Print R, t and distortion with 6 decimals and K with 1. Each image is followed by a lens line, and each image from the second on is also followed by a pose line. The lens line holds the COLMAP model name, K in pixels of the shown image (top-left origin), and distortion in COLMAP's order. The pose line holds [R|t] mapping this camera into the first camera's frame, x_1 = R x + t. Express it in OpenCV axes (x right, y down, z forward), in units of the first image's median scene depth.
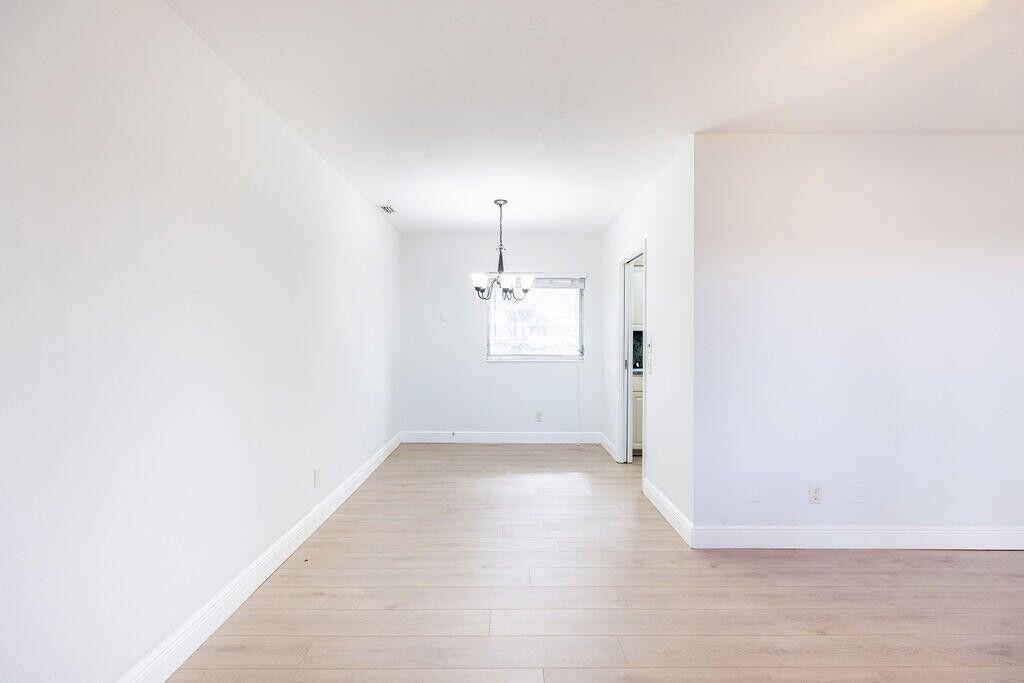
lens RADIAL K [[453.6, 0, 511.6], [0, 453.6, 338.4], [0, 0, 1]] dist [0.000298, -0.000017]
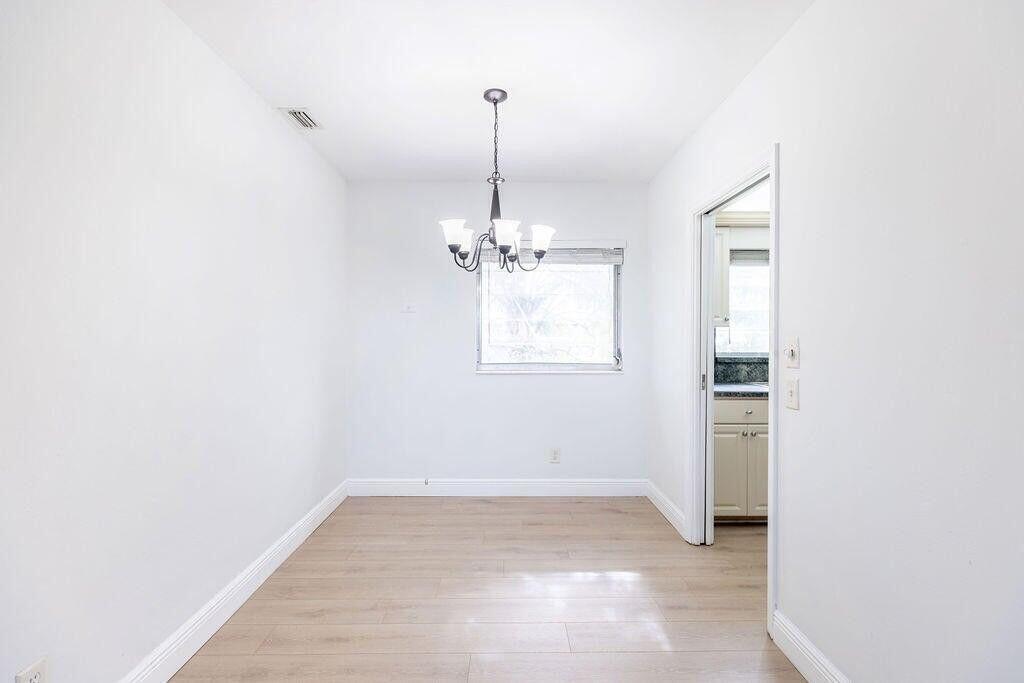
lens RADIAL K [[453.6, 0, 511.6], [0, 453.6, 338.4], [0, 0, 1]] dist [0.000298, -0.000017]
pose [[0.999997, -0.000978, 0.002233, -0.004286], [0.000980, 0.999999, -0.001123, 0.000215], [-0.002232, 0.001126, 0.999997, 0.346694]]
